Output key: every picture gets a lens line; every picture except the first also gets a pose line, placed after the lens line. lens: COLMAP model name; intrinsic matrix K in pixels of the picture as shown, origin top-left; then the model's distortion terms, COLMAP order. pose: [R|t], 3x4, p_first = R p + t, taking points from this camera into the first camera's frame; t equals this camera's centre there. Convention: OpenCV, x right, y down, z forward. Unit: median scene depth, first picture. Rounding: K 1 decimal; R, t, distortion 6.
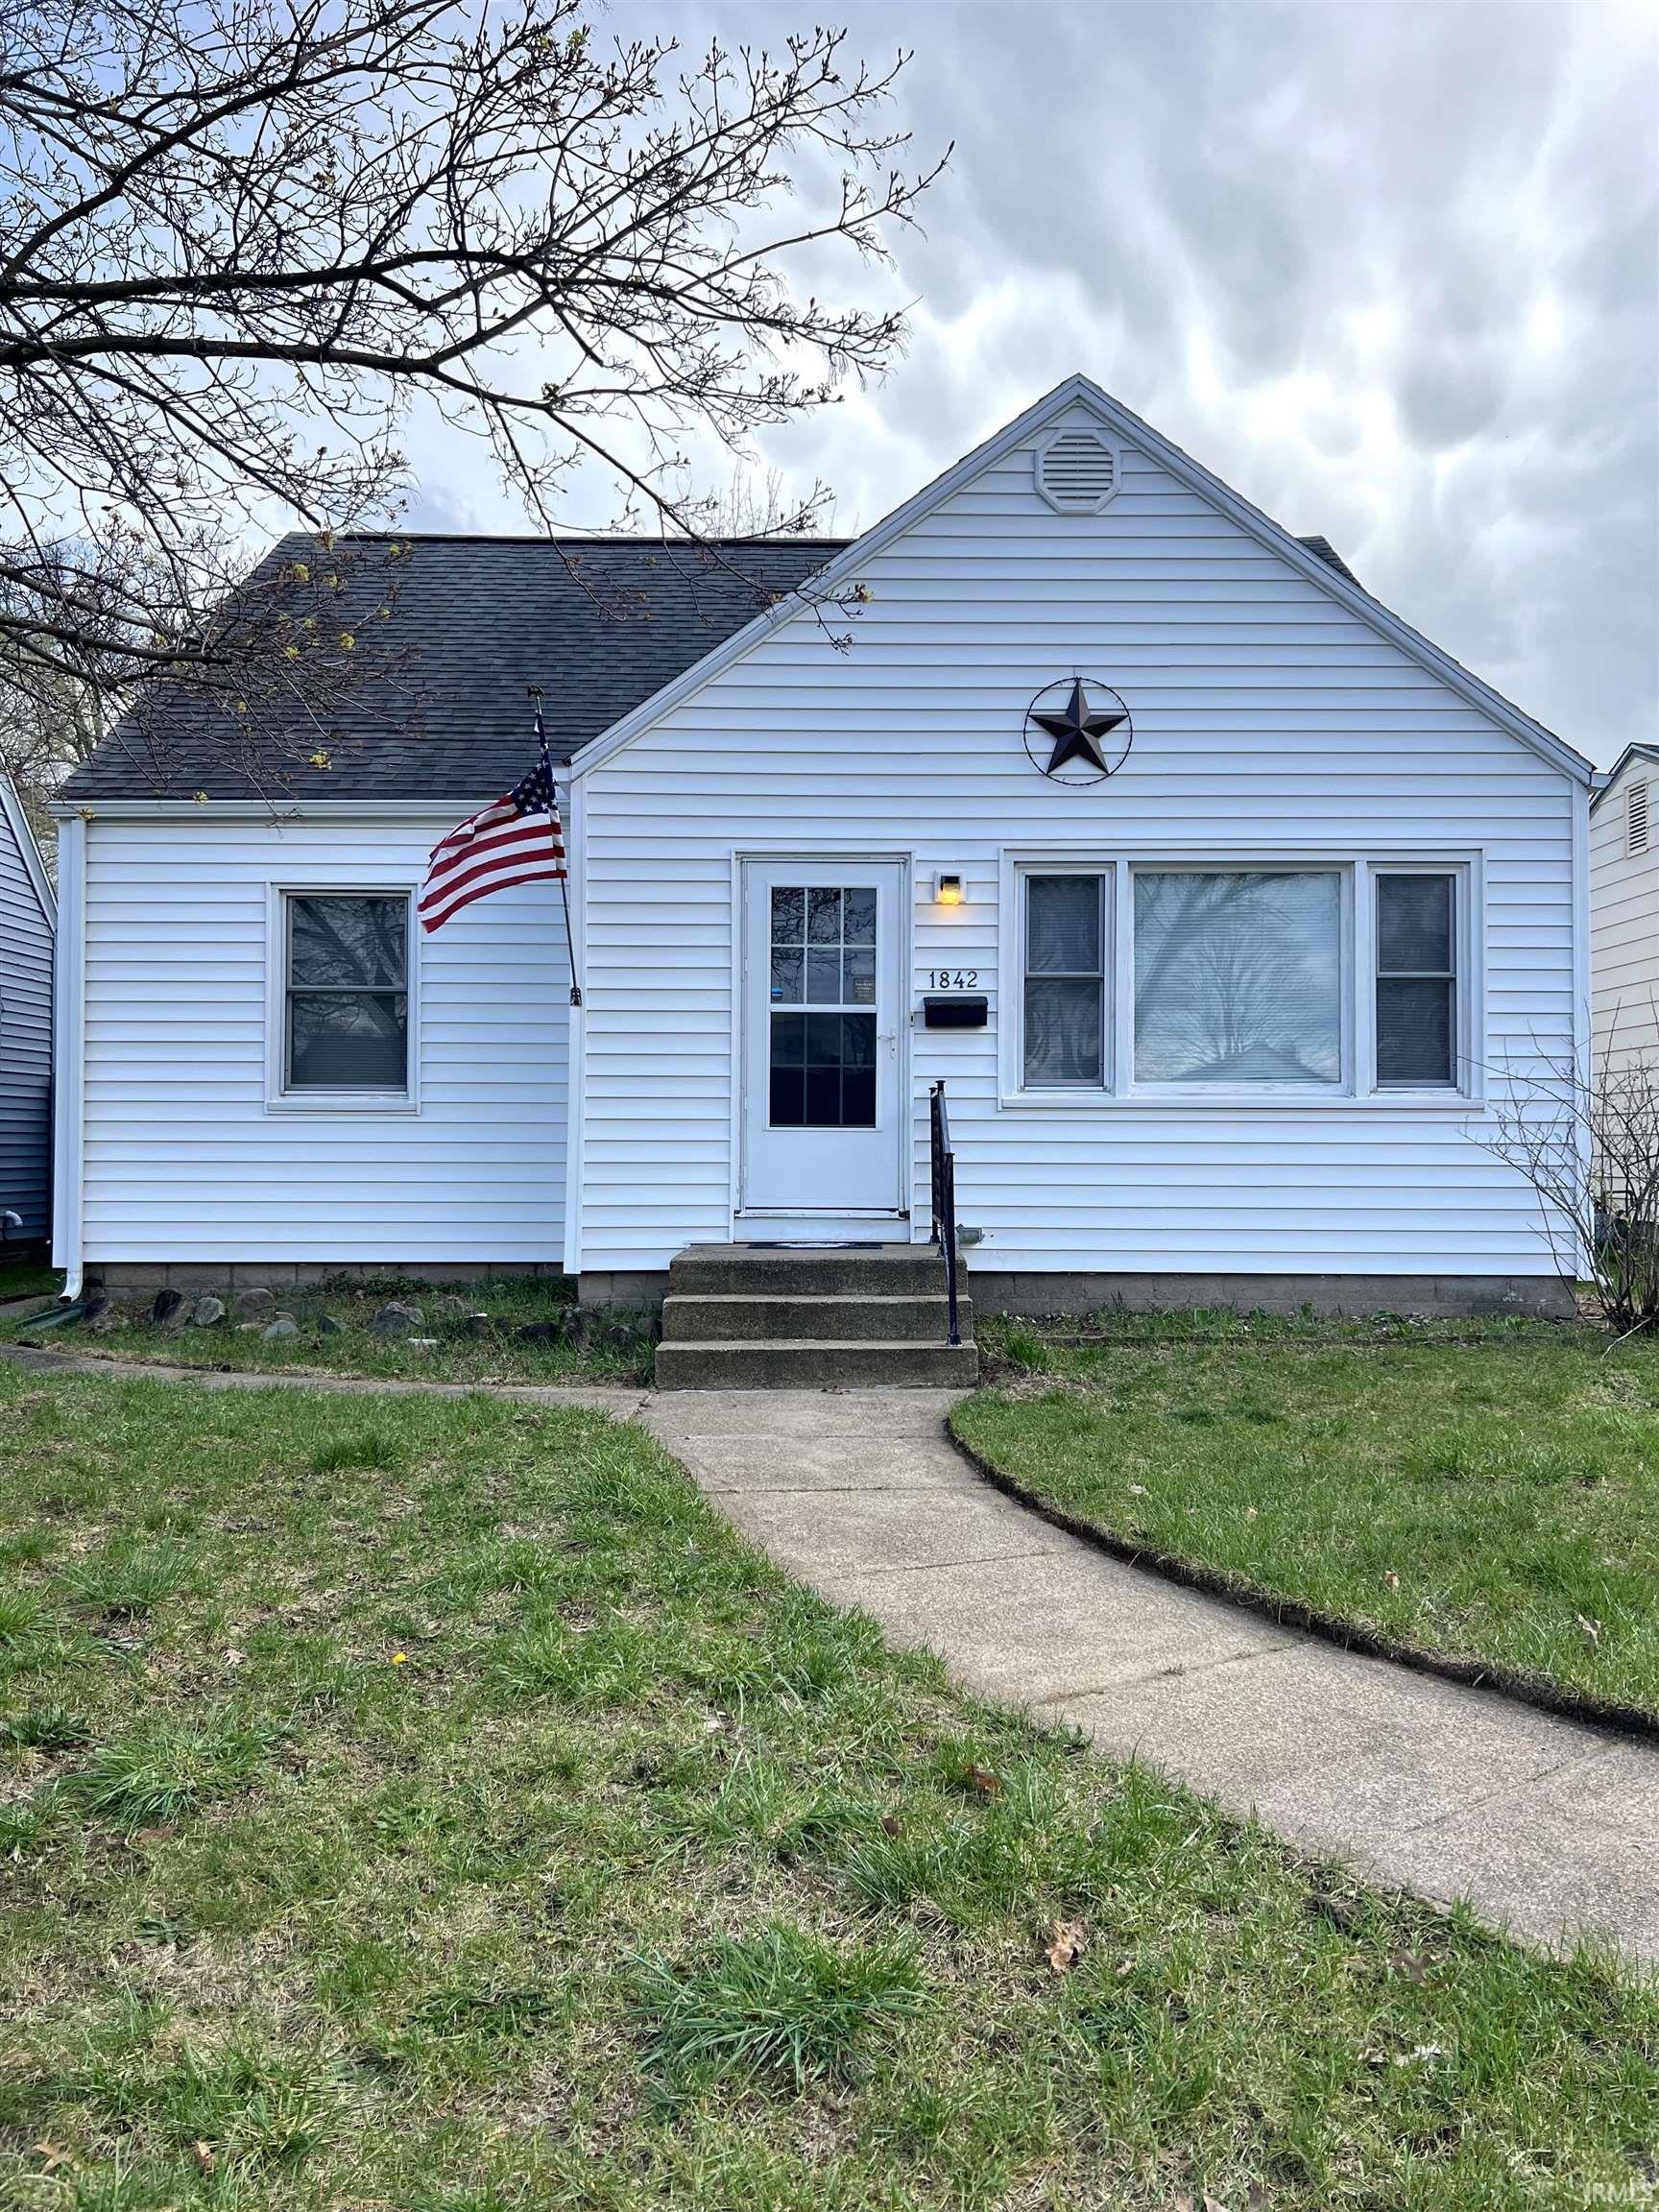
lens RADIAL K [[1628.0, 0, 843.0], [0, 1628.0, 1111.5], [0, 0, 1]] dist [0.016238, -0.038259]
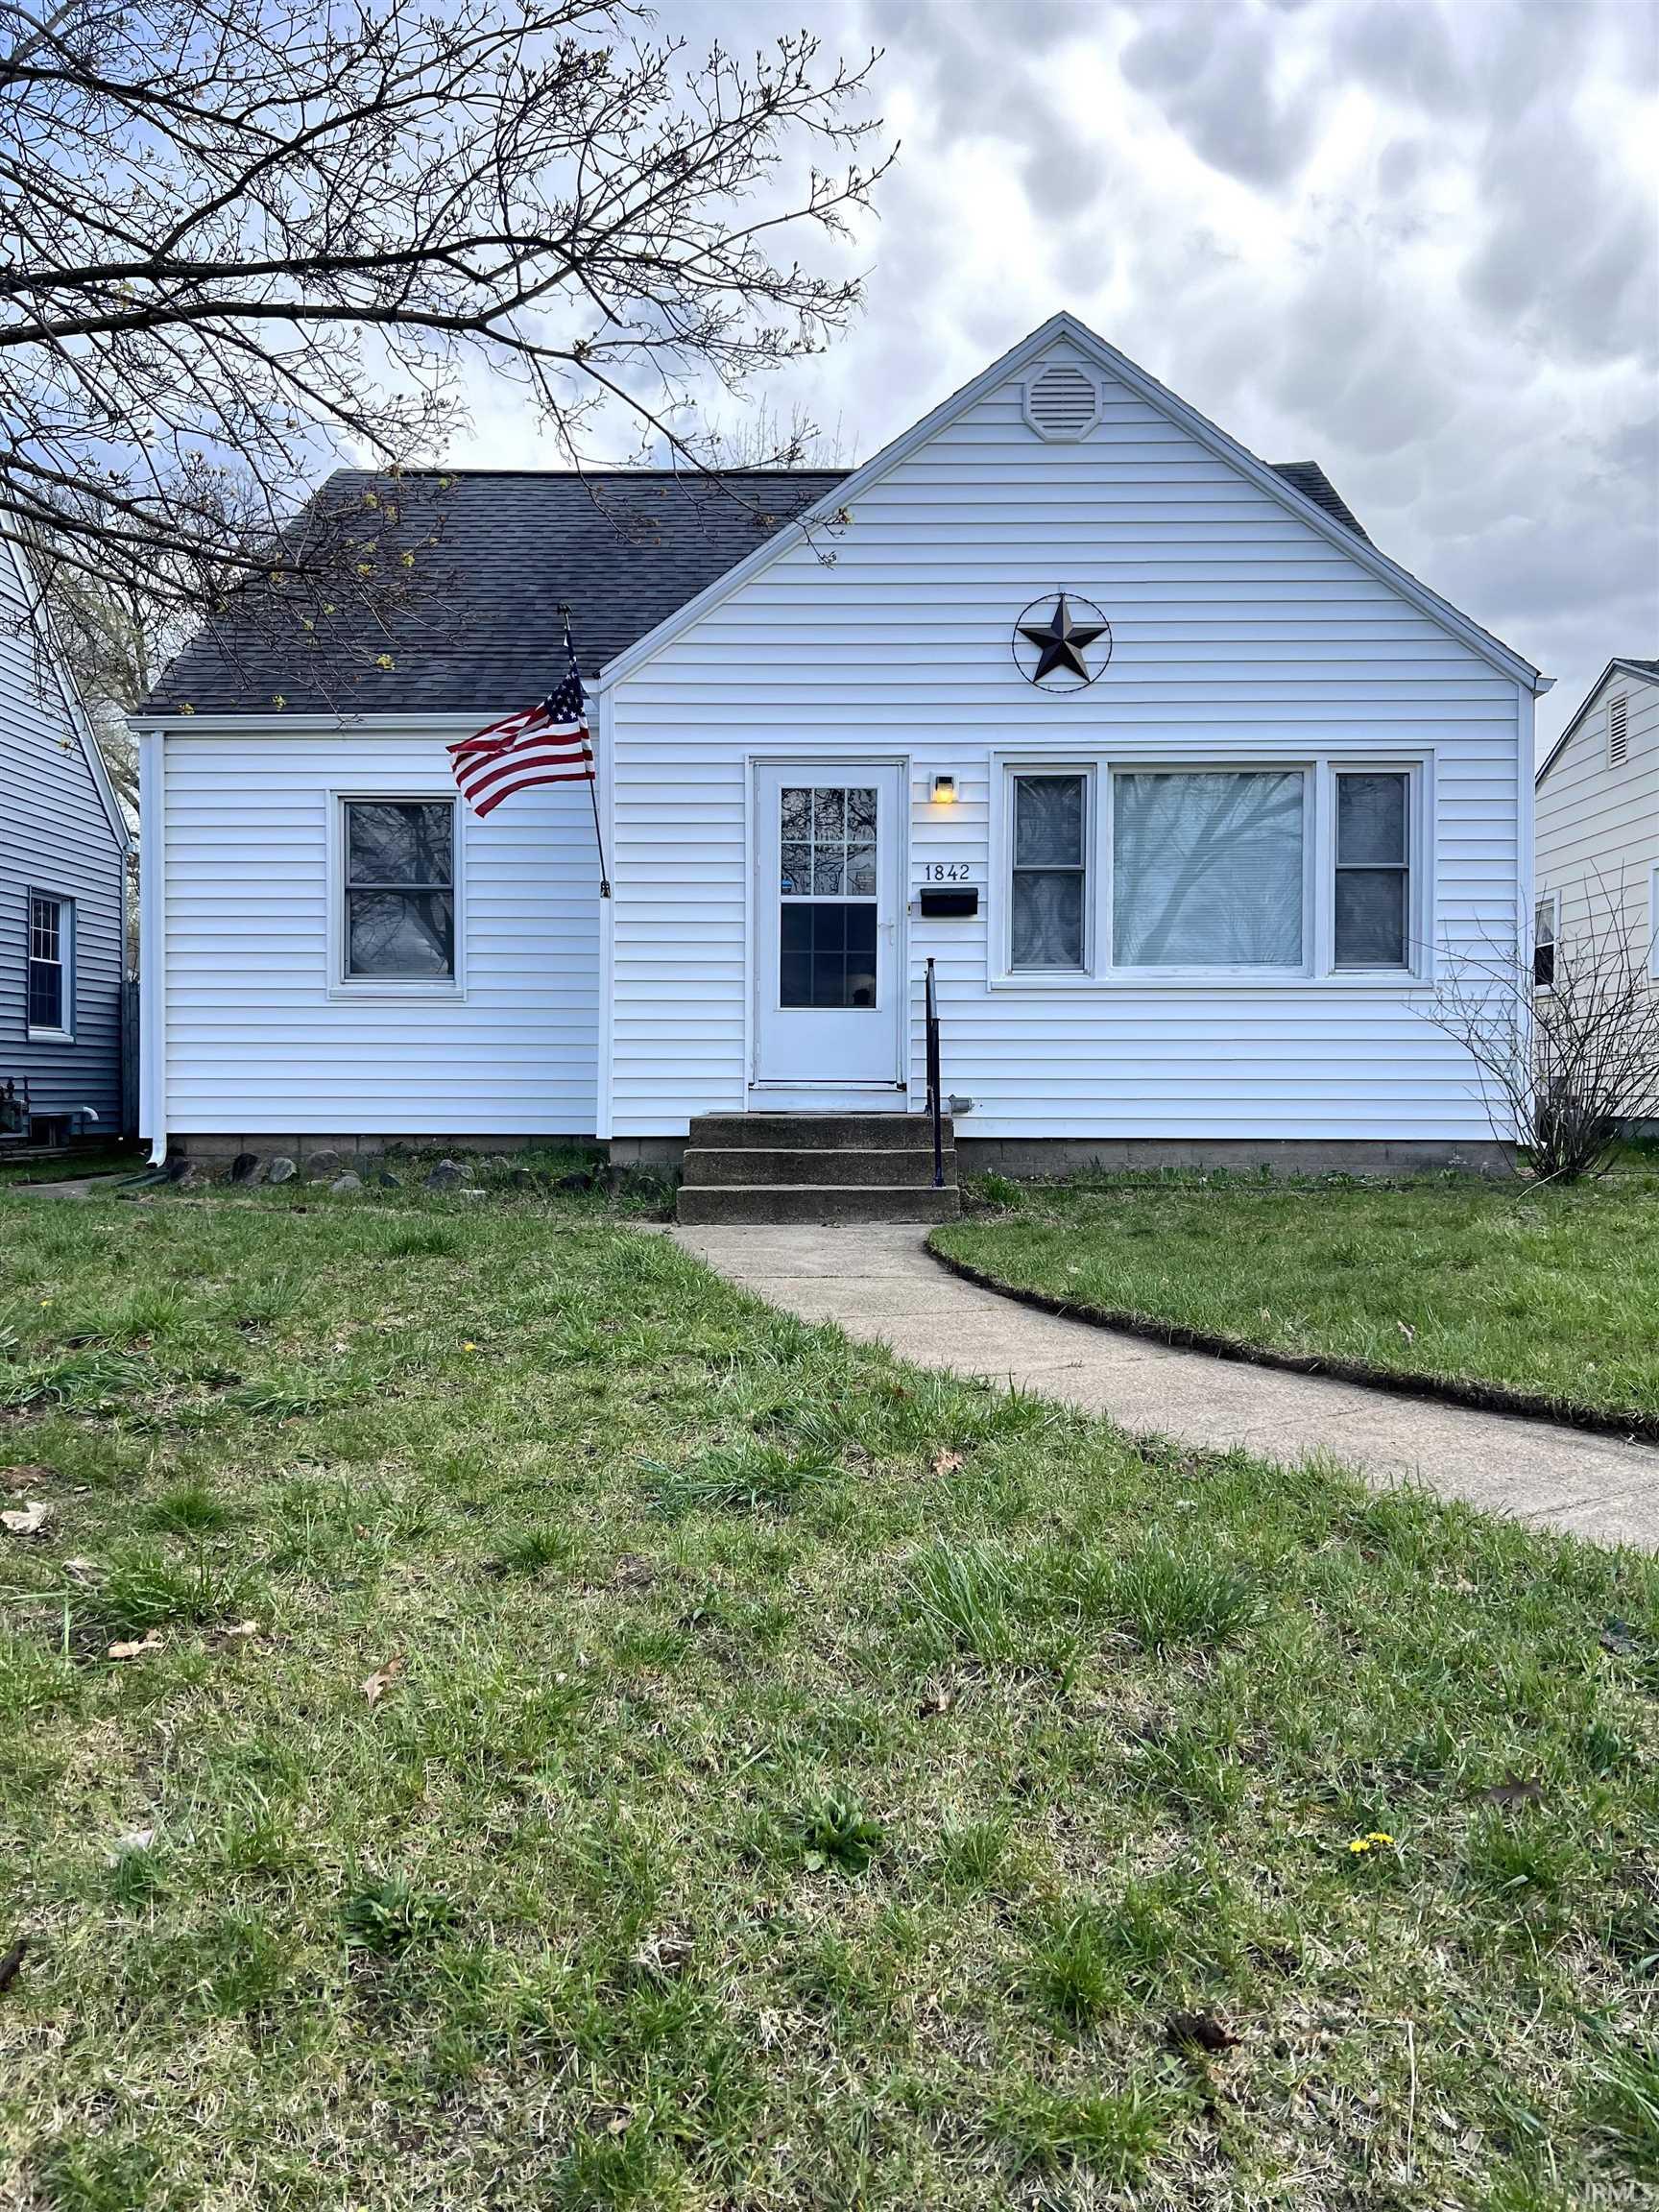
lens RADIAL K [[1628.0, 0, 824.6], [0, 1628.0, 1105.3], [0, 0, 1]] dist [0.016238, -0.038259]
pose [[0.999528, -0.000075, -0.030717, 0.019349], [0.001091, 0.999453, 0.033051, 0.040884], [0.030697, -0.033068, 0.998982, -0.109478]]
